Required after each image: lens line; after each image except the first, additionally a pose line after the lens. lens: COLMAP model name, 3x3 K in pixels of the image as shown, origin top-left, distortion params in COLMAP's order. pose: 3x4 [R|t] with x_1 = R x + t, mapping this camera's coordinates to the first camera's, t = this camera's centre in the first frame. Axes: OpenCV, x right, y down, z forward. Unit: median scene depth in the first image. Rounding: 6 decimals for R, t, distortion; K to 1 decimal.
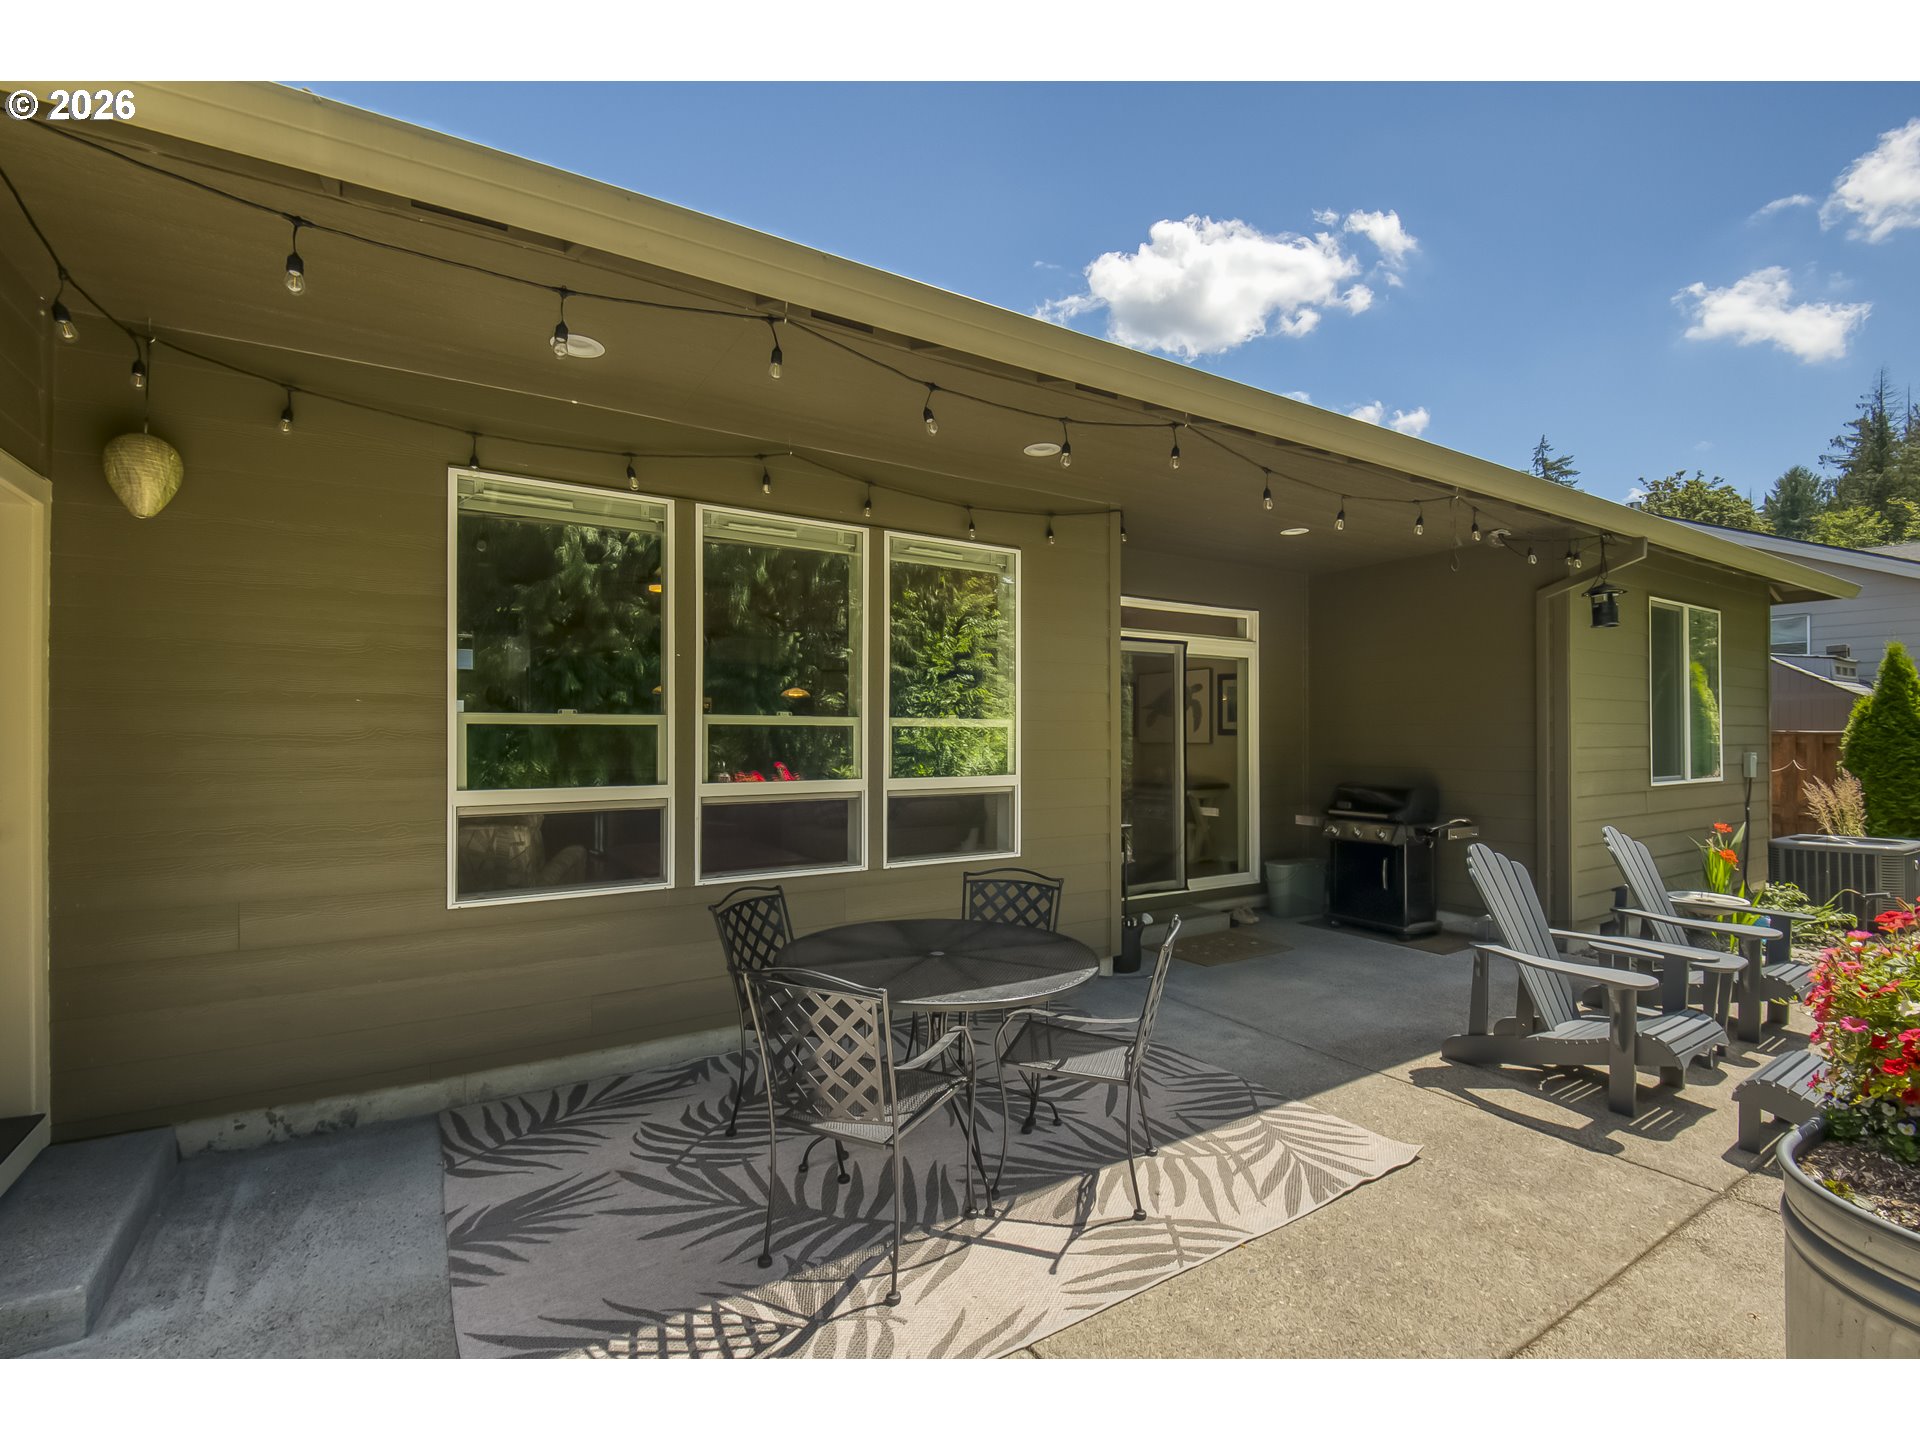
lens RADIAL K [[880.3, 0, 954.7], [0, 880.3, 719.8], [0, 0, 1]] dist [0.012202, -0.012028]
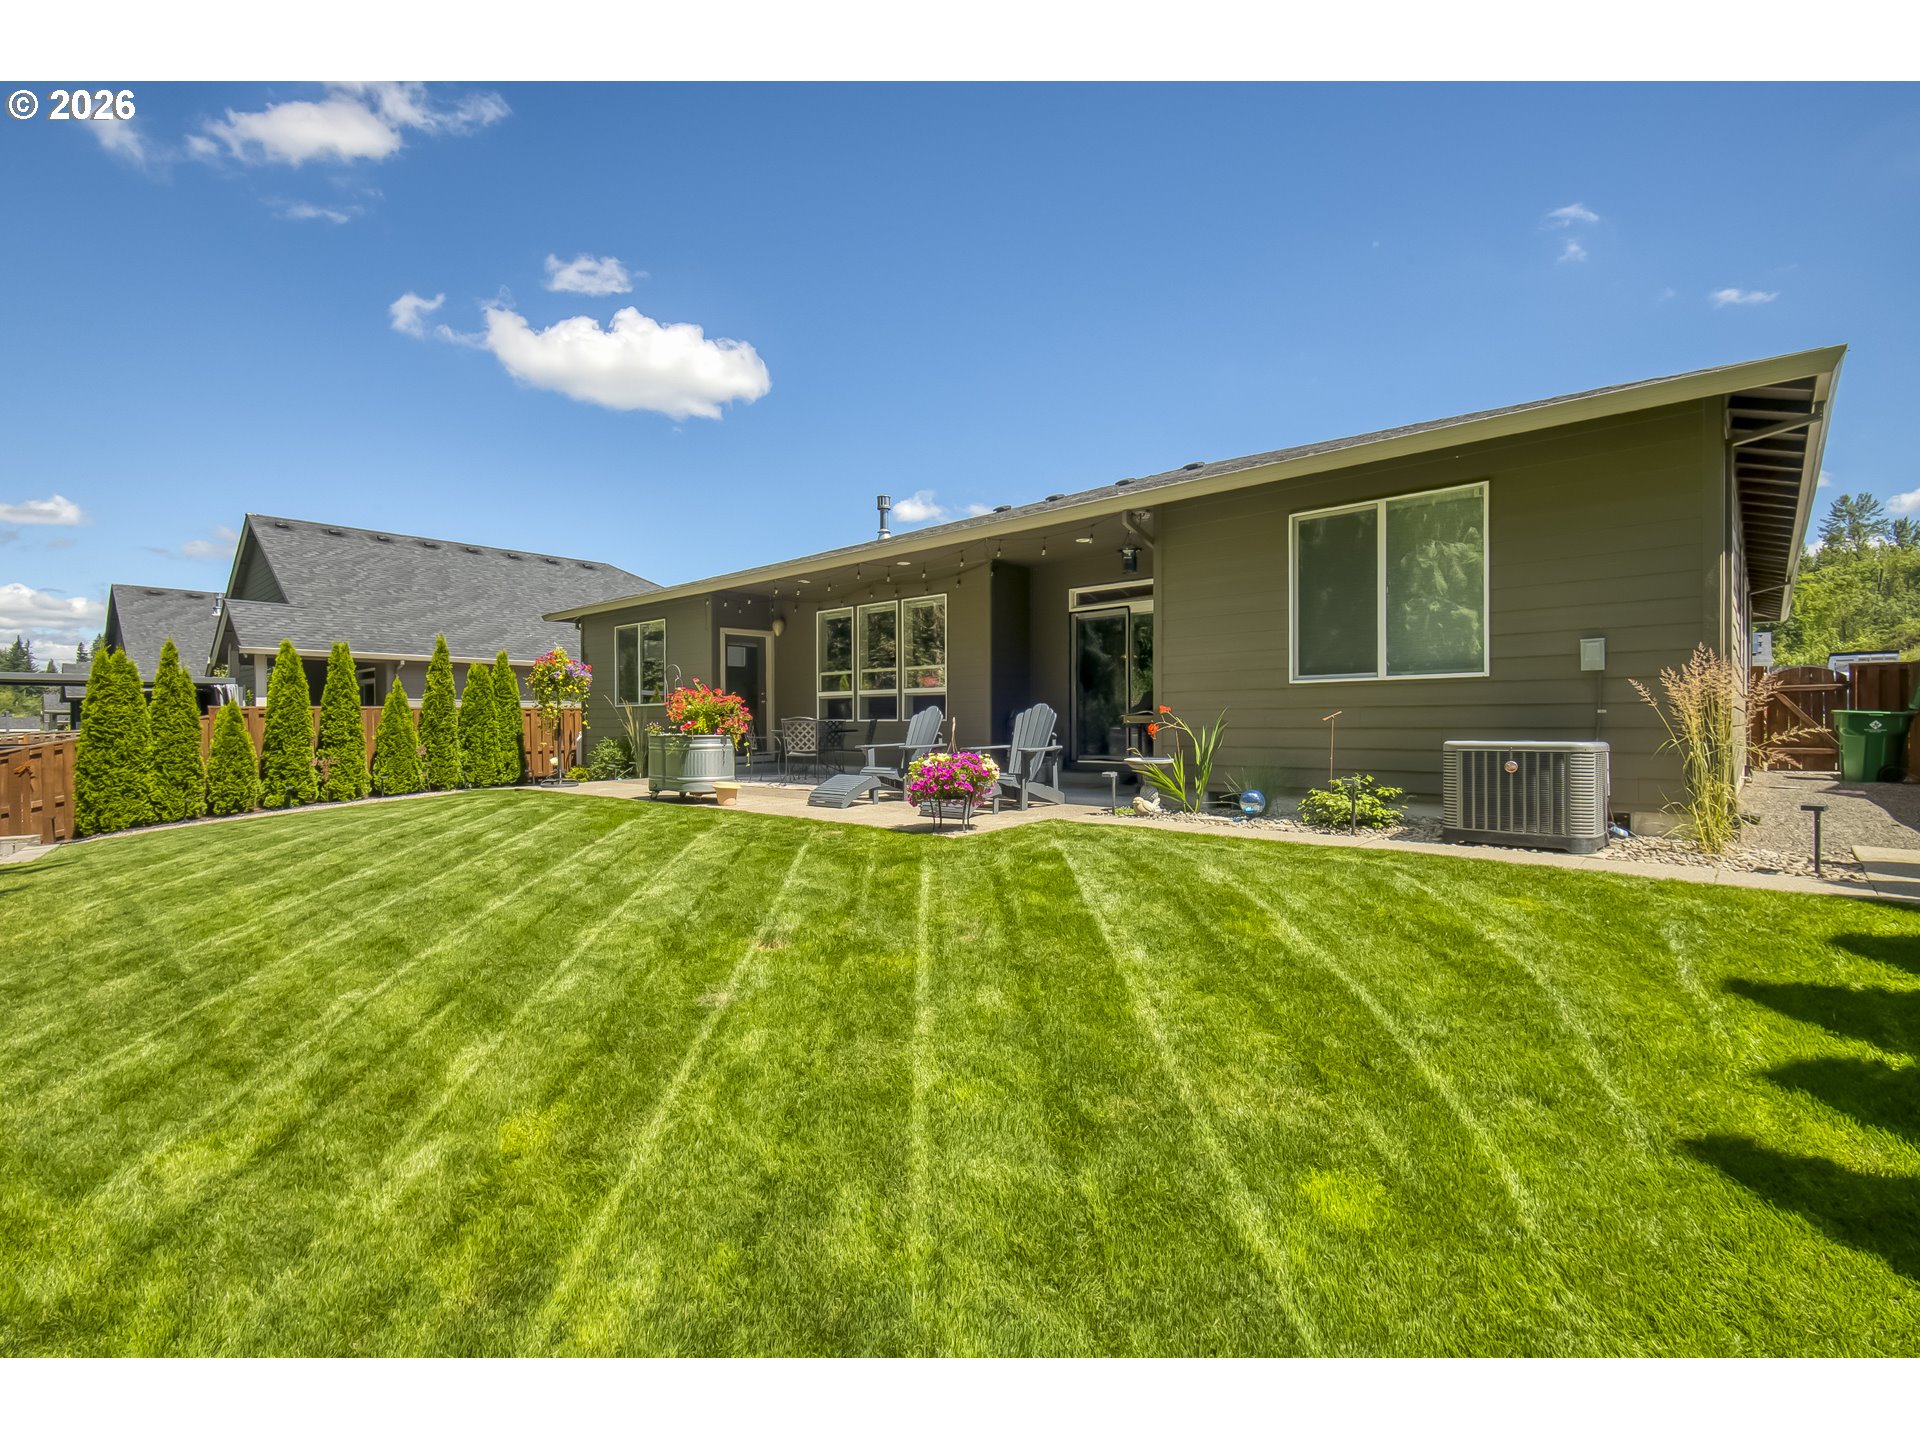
lens RADIAL K [[880.3, 0, 954.7], [0, 880.3, 719.8], [0, 0, 1]] dist [0.012202, -0.012028]
pose [[0.219994, 0.016548, -0.975361, 1.822331], [0.033642, 0.999133, 0.024539, 0.068730], [0.974921, -0.038211, 0.219247, 0.370135]]
